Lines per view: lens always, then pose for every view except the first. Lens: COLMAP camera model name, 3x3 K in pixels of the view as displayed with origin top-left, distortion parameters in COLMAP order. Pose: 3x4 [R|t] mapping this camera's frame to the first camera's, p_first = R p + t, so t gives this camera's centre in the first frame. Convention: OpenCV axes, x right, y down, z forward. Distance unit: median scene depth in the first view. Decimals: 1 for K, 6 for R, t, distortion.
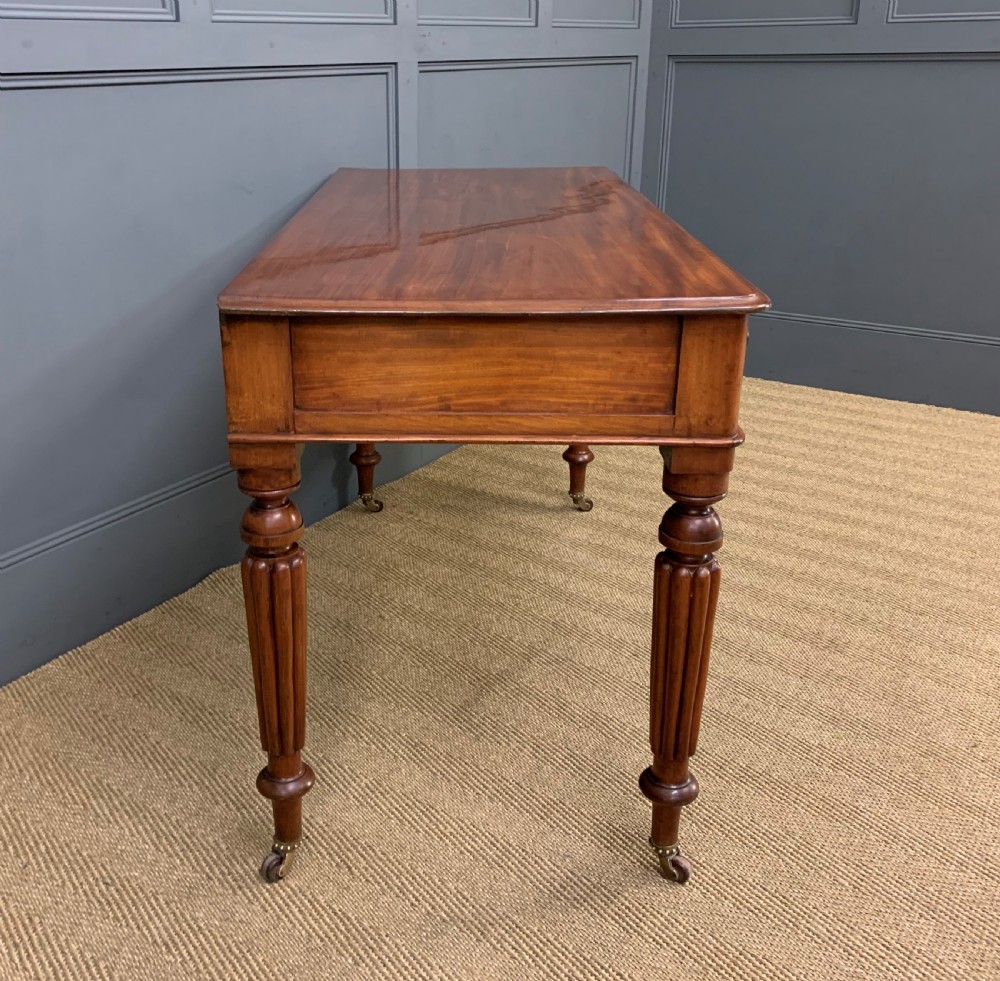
lens RADIAL K [[1103.6, 0, 435.6], [0, 1103.6, 452.8], [0, 0, 1]] dist [0.018991, 0.000000]
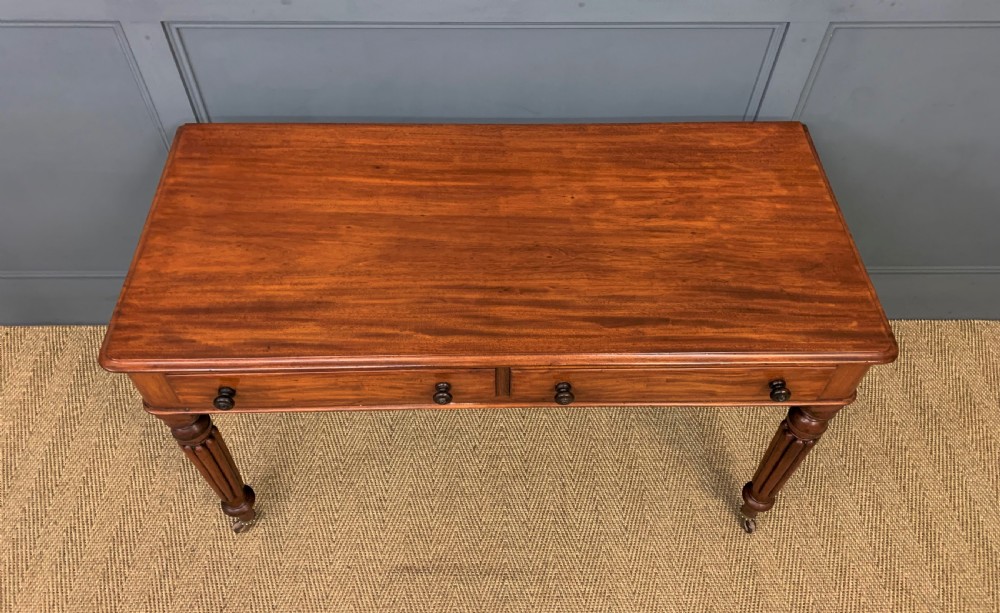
lens RADIAL K [[783.1, 0, 495.4], [0, 783.1, 261.1], [0, 0, 1]] dist [-0.001040, 0.023140]
pose [[0.582913, 0.636794, -0.504684, 0.432236], [-0.299630, 0.745812, 0.594967, -0.851856], [0.755271, -0.195596, 0.625547, 0.684407]]
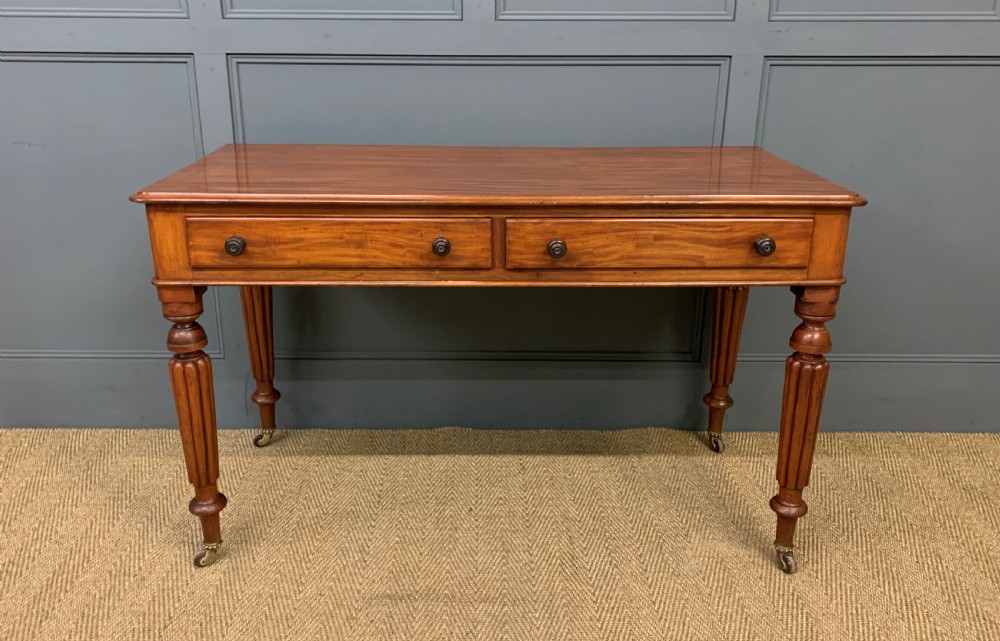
lens RADIAL K [[833.4, 0, 480.5], [0, 833.4, 298.2], [0, 0, 1]] dist [-0.000351, 0.020478]
pose [[0.567520, 0.275514, -0.775895, 0.864269], [-0.295404, 0.947747, 0.120468, -0.260914], [0.768543, 0.160834, 0.619253, 0.594977]]
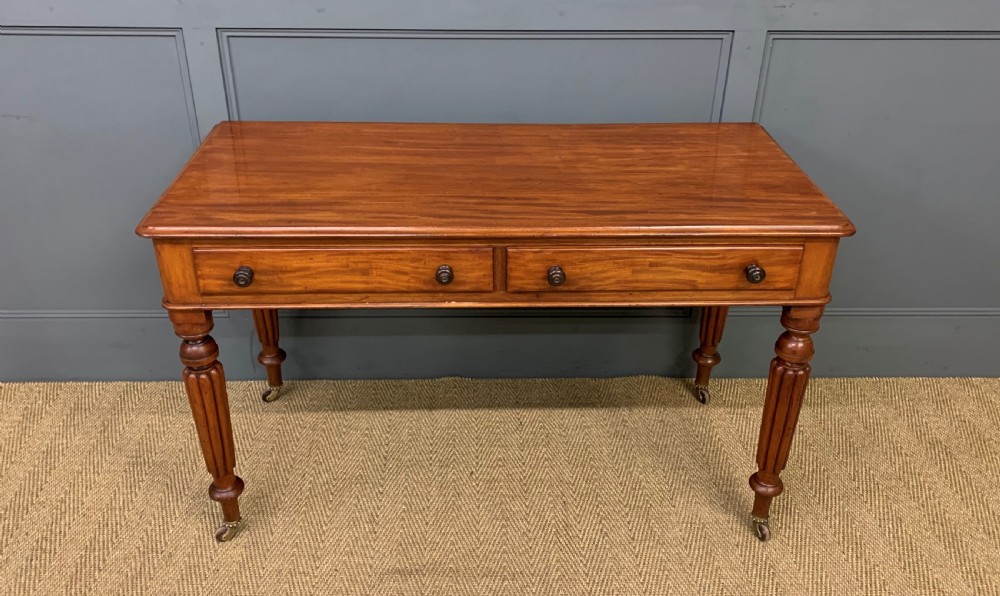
lens RADIAL K [[844.4, 0, 492.7], [0, 844.4, 269.1], [0, 0, 1]] dist [0.007060, 0.012490]
pose [[0.587214, 0.401077, -0.703077, 0.811817], [-0.296295, 0.914828, 0.274405, -0.498182], [0.753253, 0.047184, 0.656037, 0.526207]]
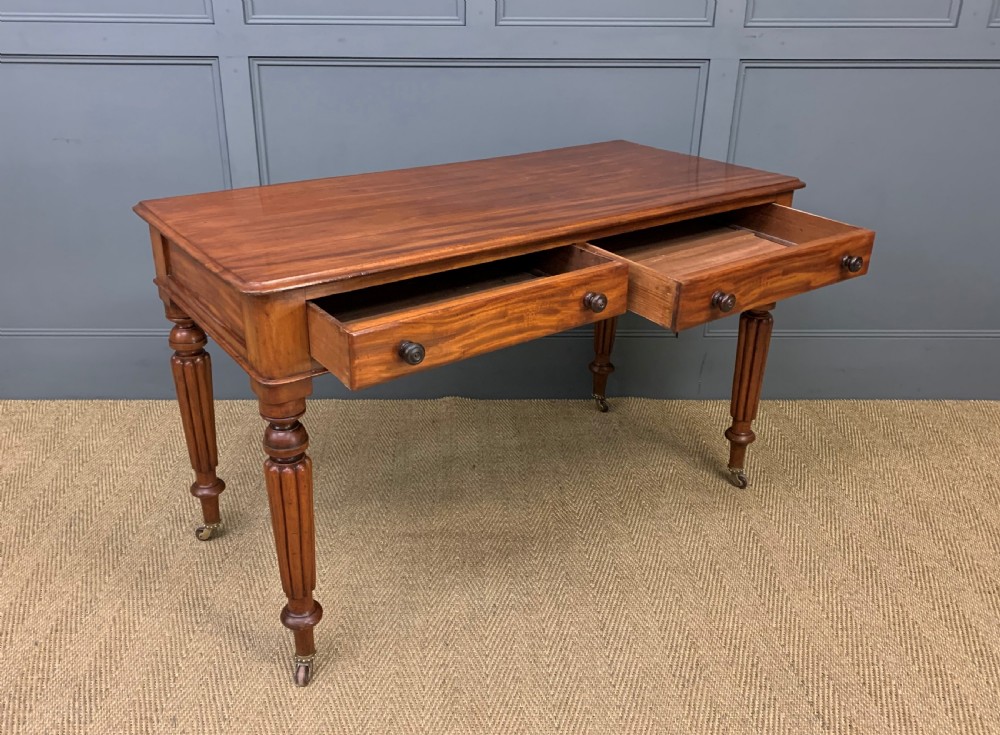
lens RADIAL K [[860.3, 0, 467.1], [0, 860.3, 350.9], [0, 0, 1]] dist [0.030251, -0.029824]
pose [[0.579403, 0.340199, -0.740646, 1.003479], [-0.294726, 0.934682, 0.198762, -0.283453], [0.759887, 0.103125, 0.641823, 0.419417]]
